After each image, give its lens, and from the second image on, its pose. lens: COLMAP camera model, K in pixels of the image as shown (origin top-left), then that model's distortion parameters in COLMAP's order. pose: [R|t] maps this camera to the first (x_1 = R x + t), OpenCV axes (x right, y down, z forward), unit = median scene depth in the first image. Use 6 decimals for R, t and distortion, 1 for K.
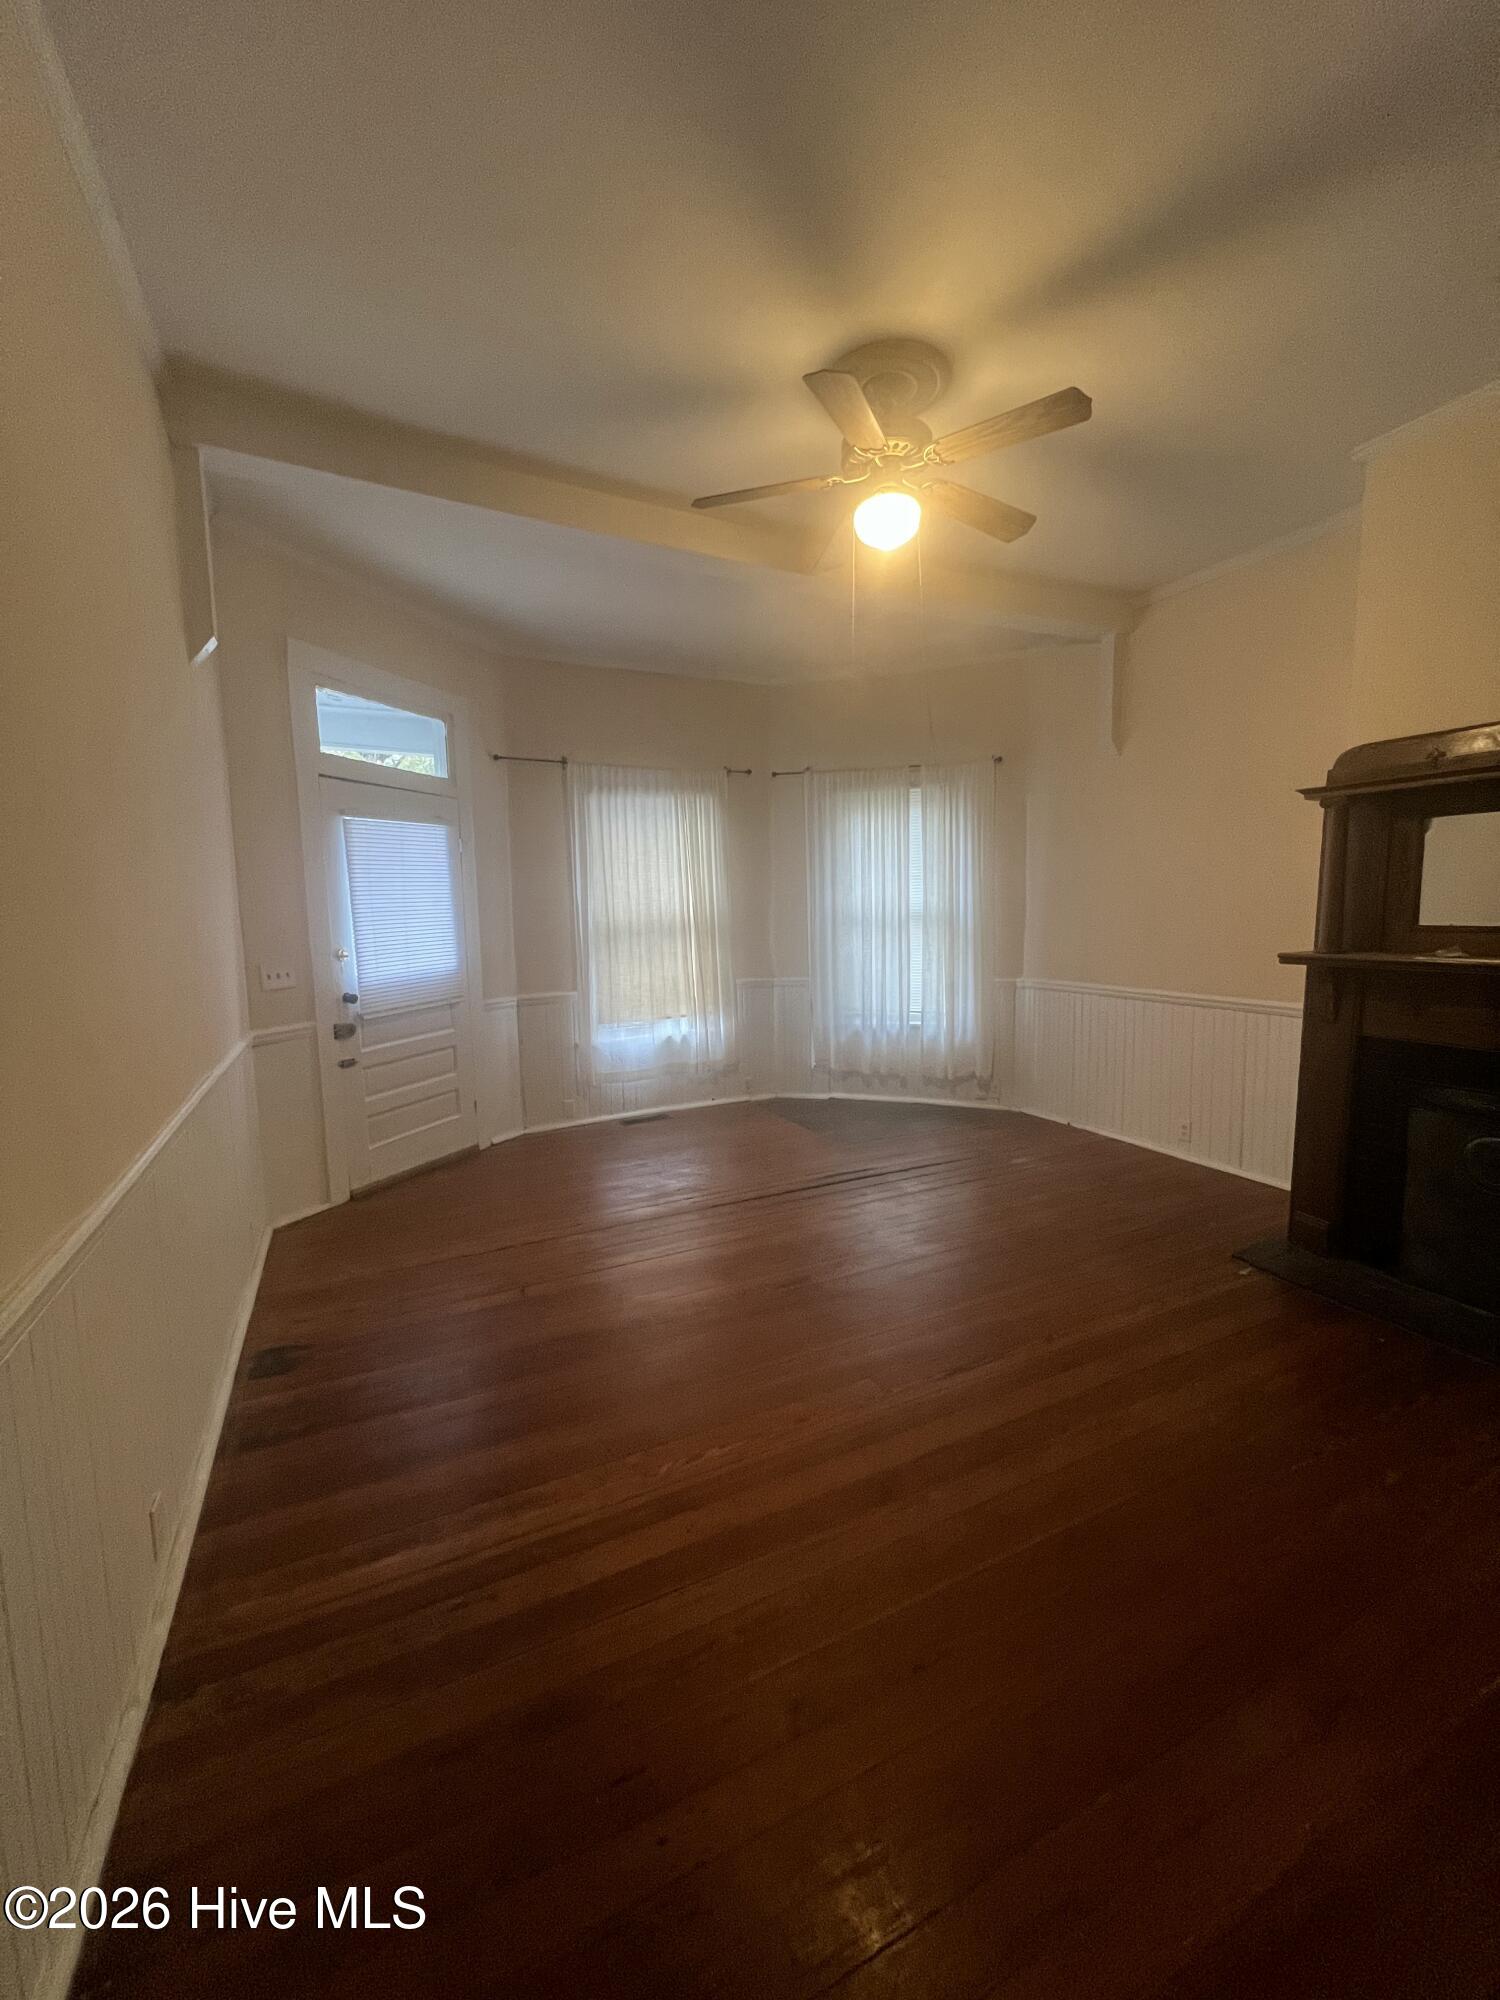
lens RADIAL K [[797.8, 0, 745.7], [0, 797.8, 997.5], [0, 0, 1]] dist [0.001718, 0.000501]
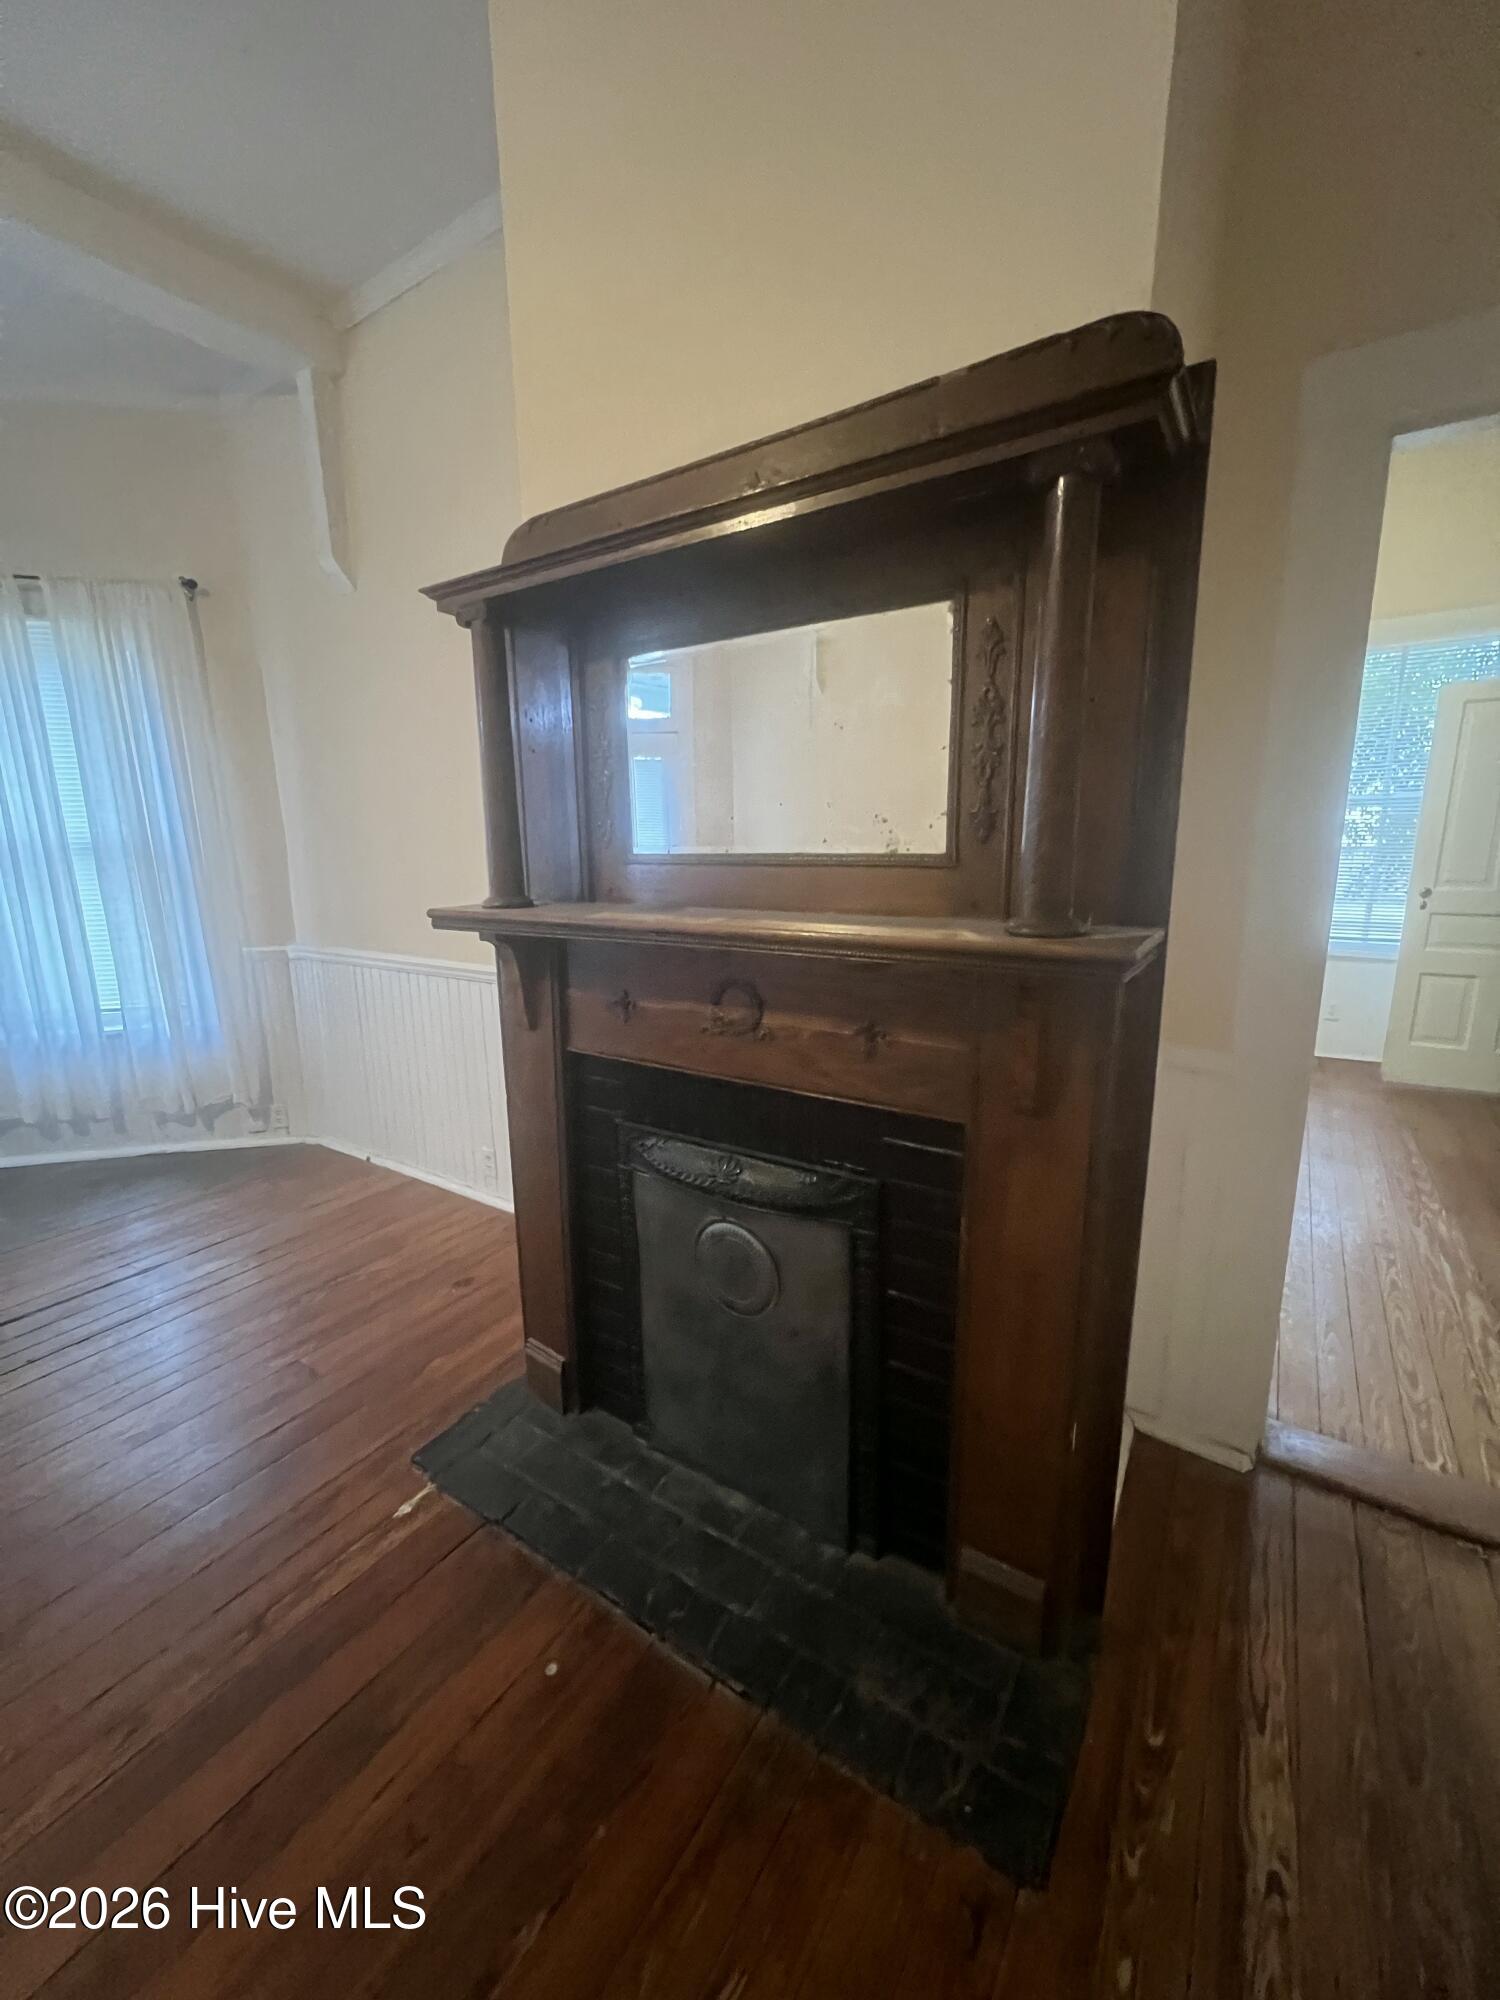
lens RADIAL K [[797.1, 0, 750.0], [0, 797.1, 1000.0], [0, 0, 1]] dist [-0.000270, -0.000181]
pose [[0.854342, -0.095358, 0.510888, 0.330812], [0.056227, 0.994212, 0.091544, -0.018277], [-0.516661, -0.049485, 0.854759, 0.250072]]
